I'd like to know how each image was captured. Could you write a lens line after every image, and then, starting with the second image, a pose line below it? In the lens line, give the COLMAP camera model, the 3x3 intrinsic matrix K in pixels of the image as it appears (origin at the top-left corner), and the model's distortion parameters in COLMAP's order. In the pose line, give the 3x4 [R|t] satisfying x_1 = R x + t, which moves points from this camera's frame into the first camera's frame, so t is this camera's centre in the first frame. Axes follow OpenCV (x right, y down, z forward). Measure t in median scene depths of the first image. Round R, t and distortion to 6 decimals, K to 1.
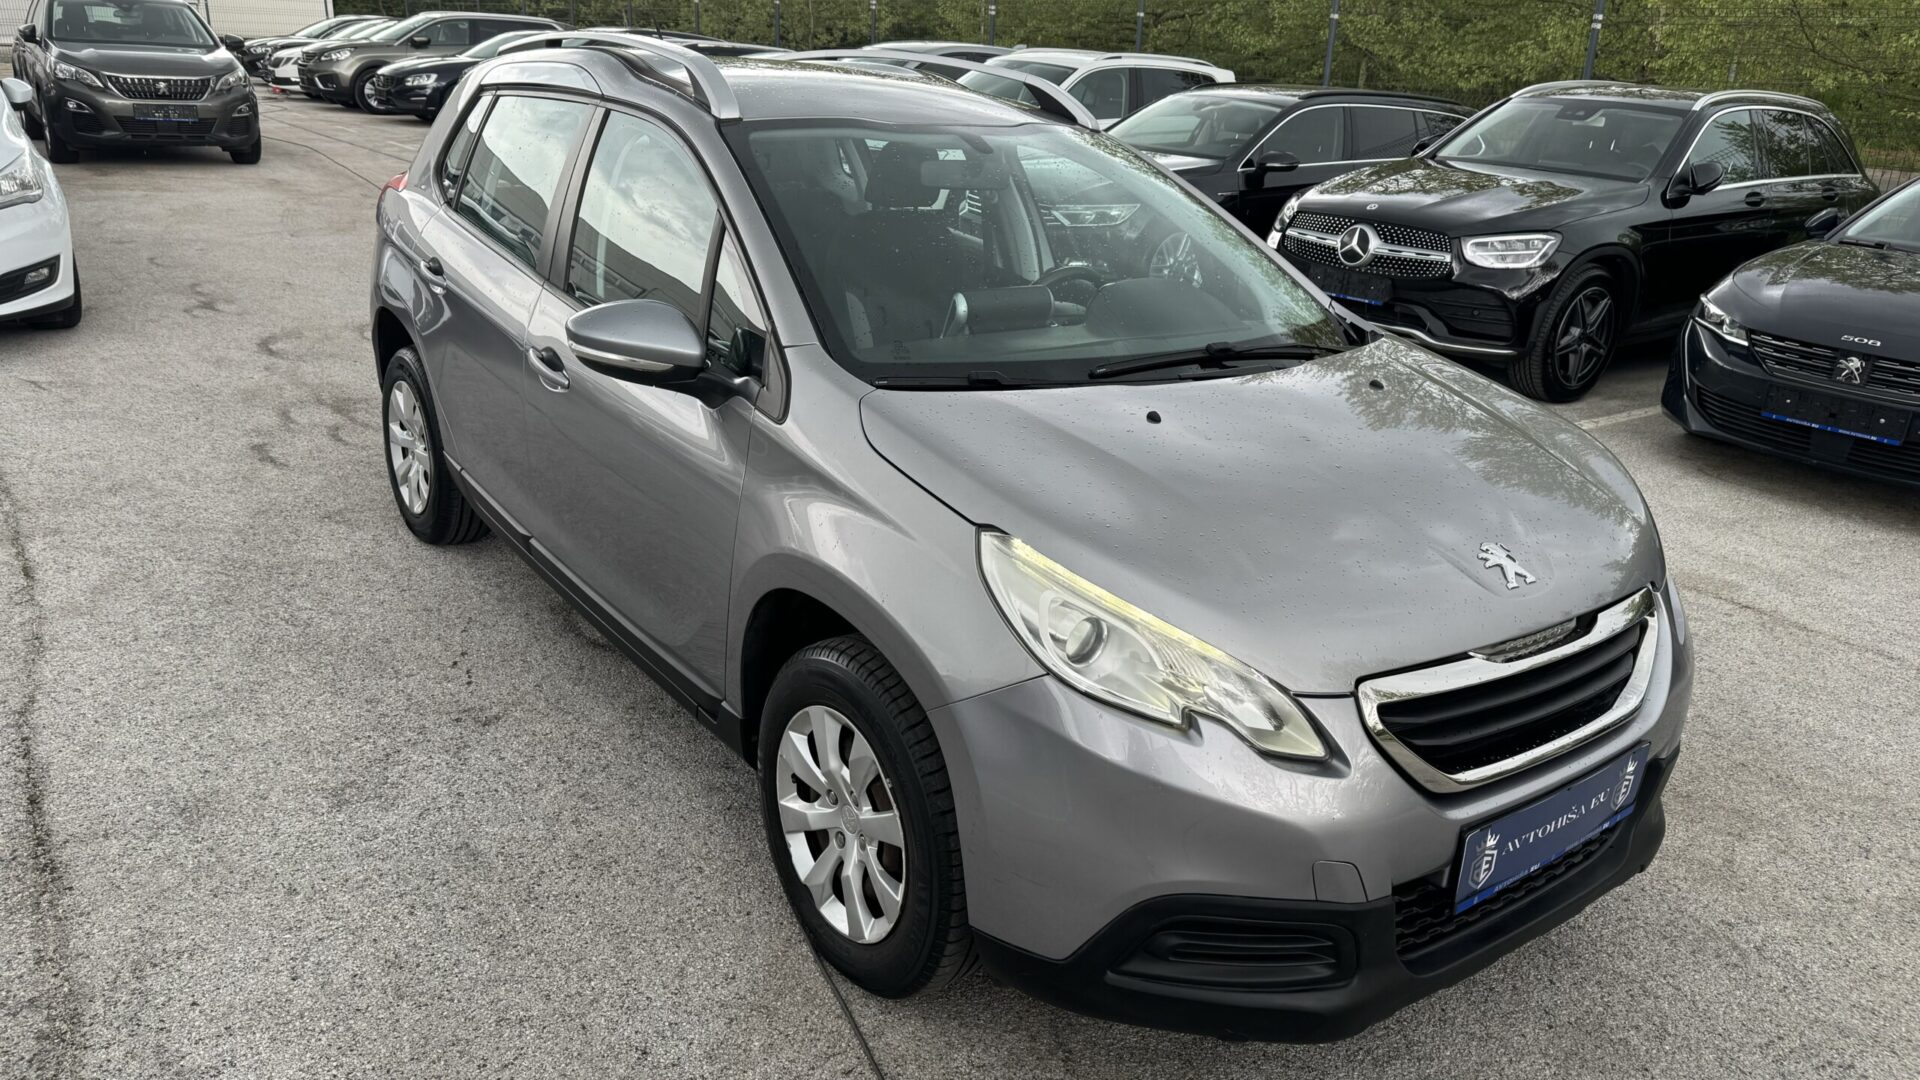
lens RADIAL K [[1363.7, 0, 948.7], [0, 1363.7, 539.1], [0, 0, 1]] dist [0.050080, -0.057087]
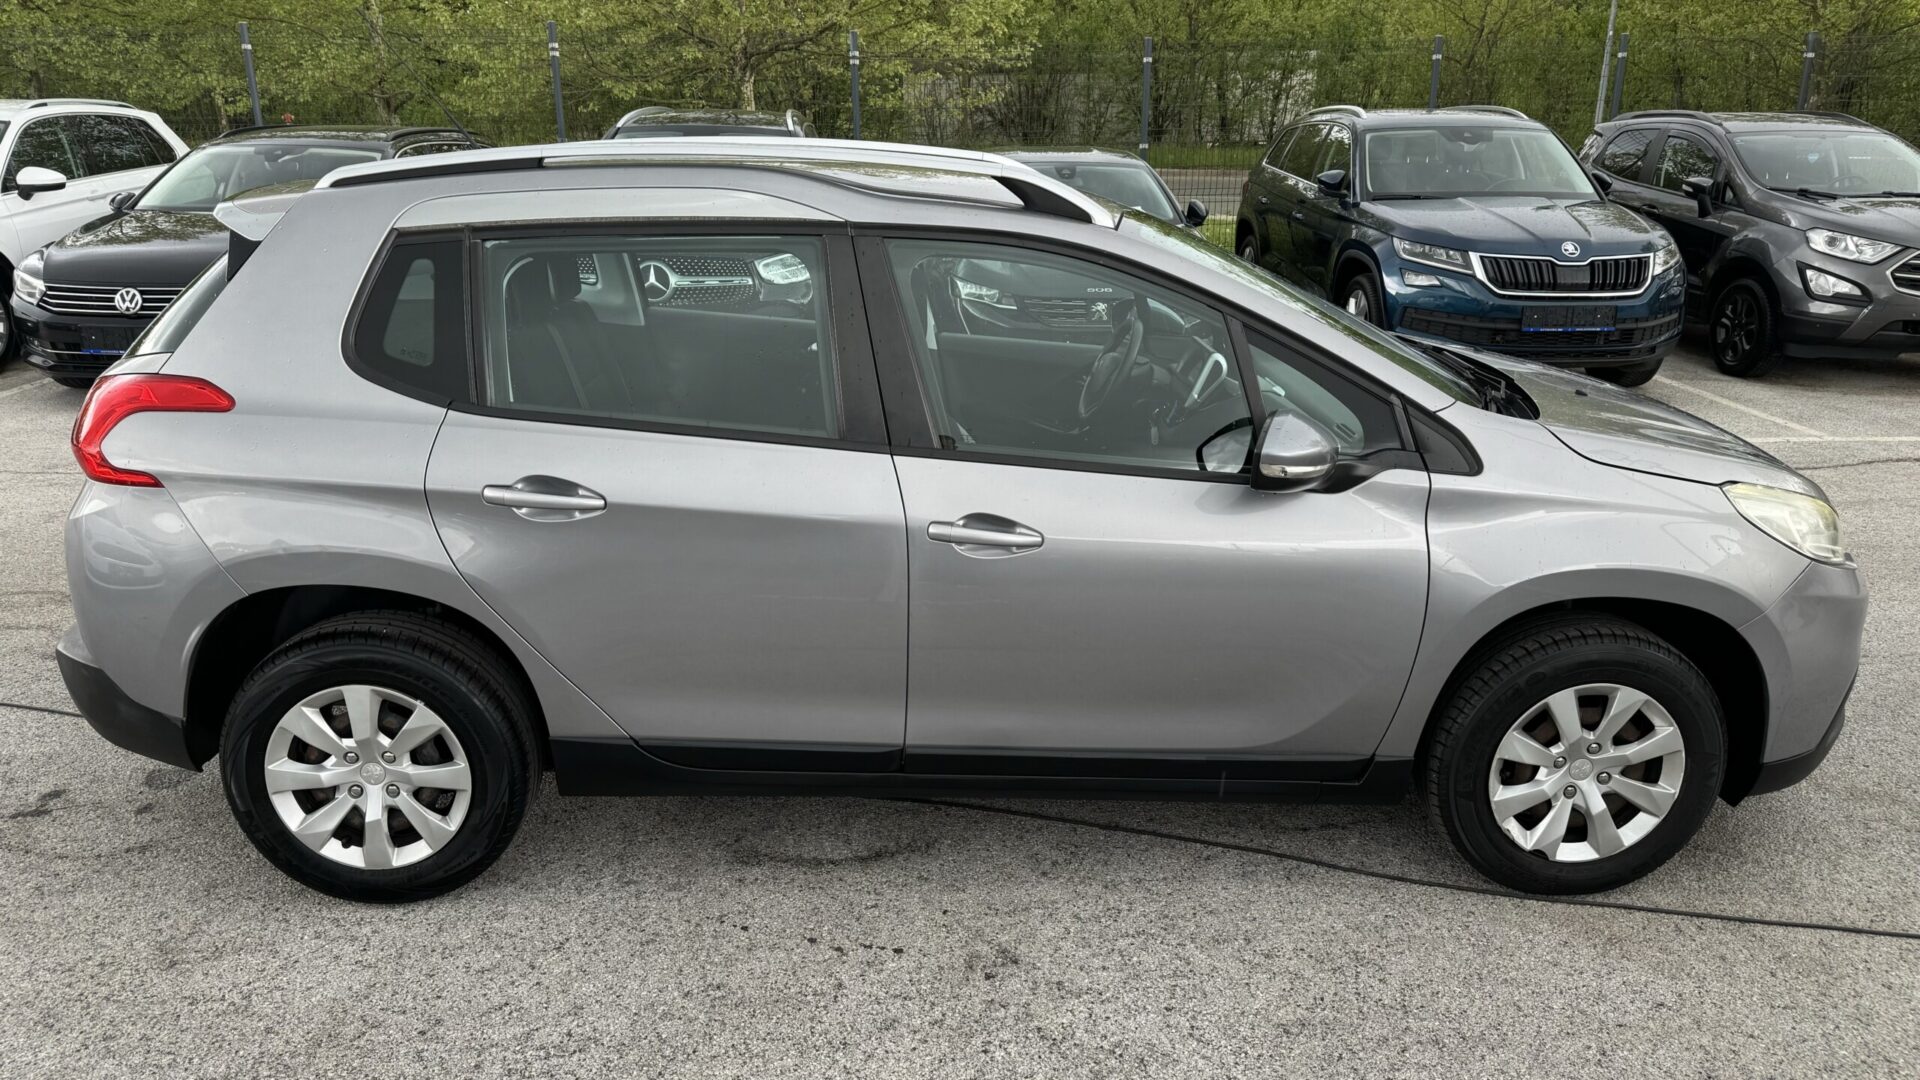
lens RADIAL K [[1363.7, 0, 948.7], [0, 1363.7, 539.1], [0, 0, 1]] dist [0.050080, -0.057087]
pose [[0.563352, -0.295708, 0.771486, -0.935054], [0.299239, 0.943388, 0.143088, -0.242709], [-0.770123, 0.150250, 0.619948, 0.471090]]
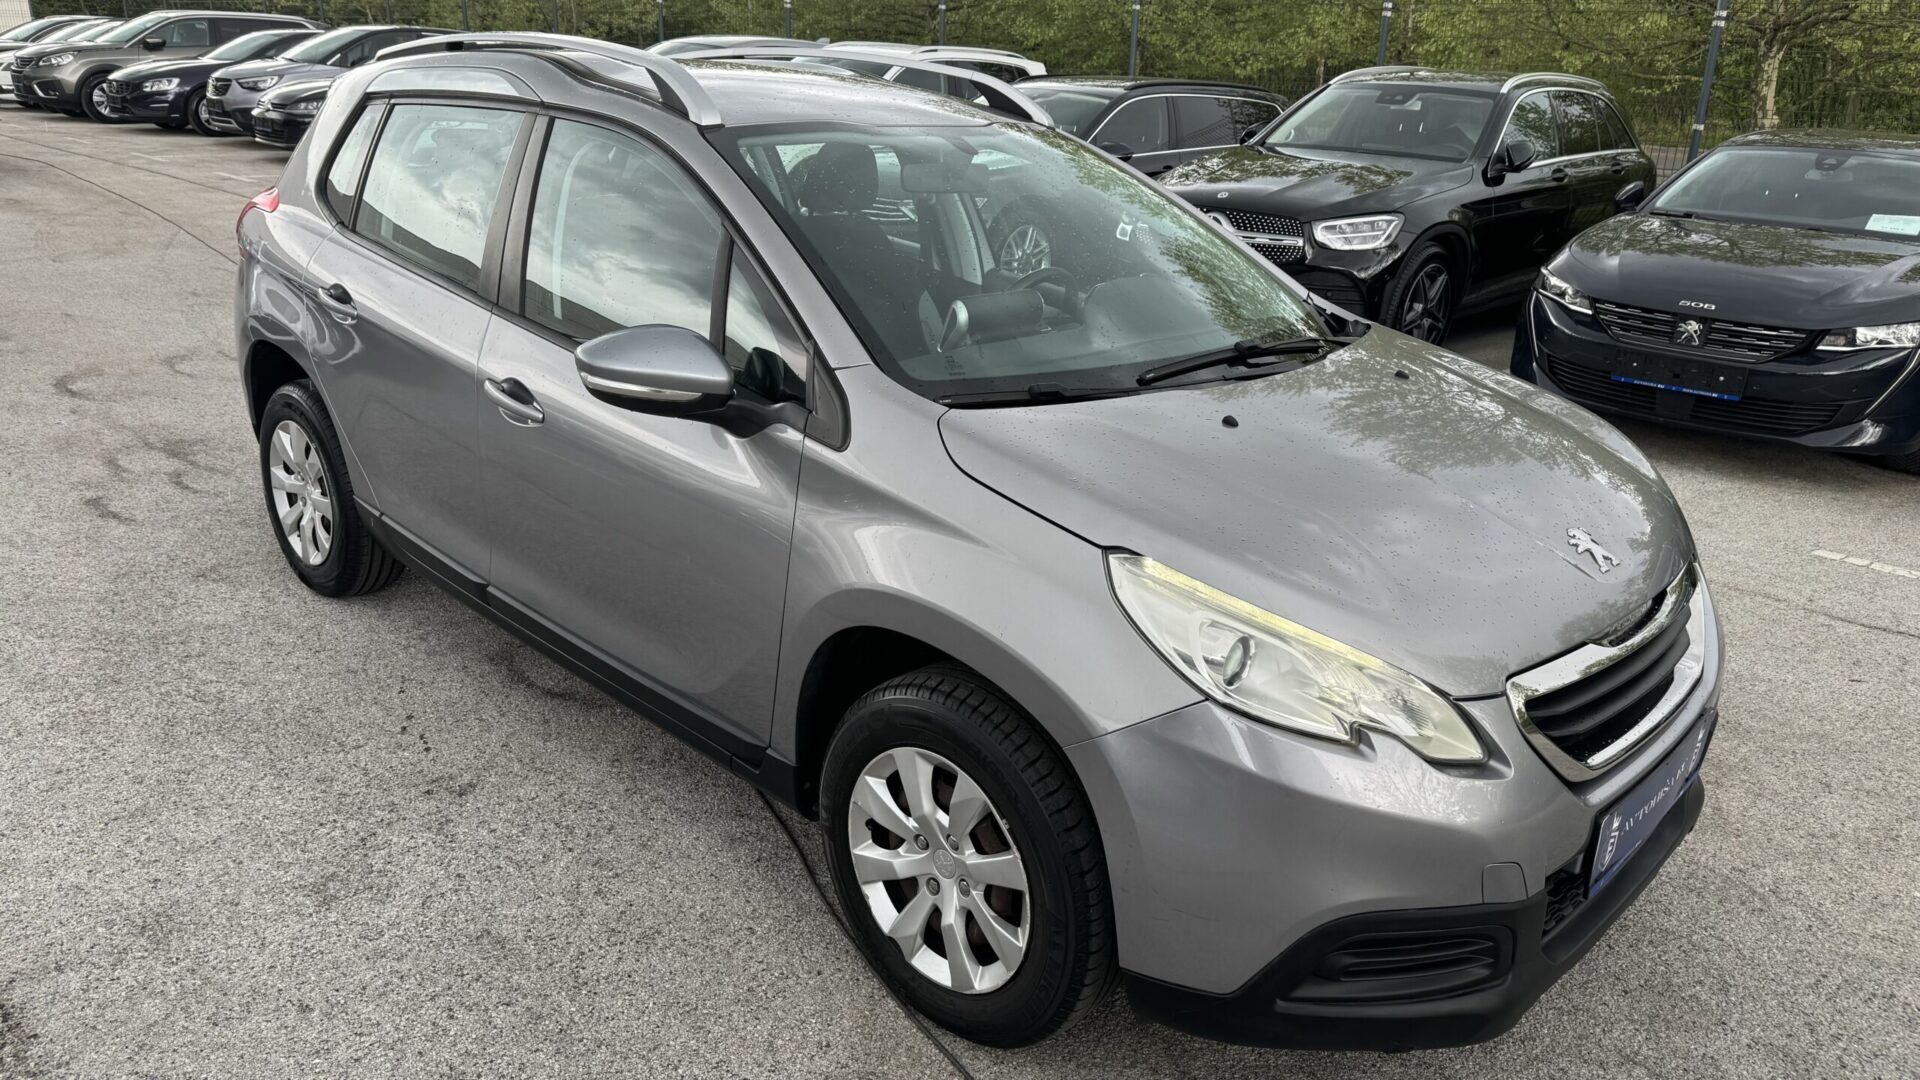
lens RADIAL K [[1363.7, 0, 948.7], [0, 1363.7, 539.1], [0, 0, 1]] dist [0.050080, -0.057087]
pose [[0.985712, -0.069683, 0.153353, -0.146656], [0.068917, 0.997569, 0.010311, -0.021343], [-0.153698, 0.000405, 0.988118, 0.046798]]
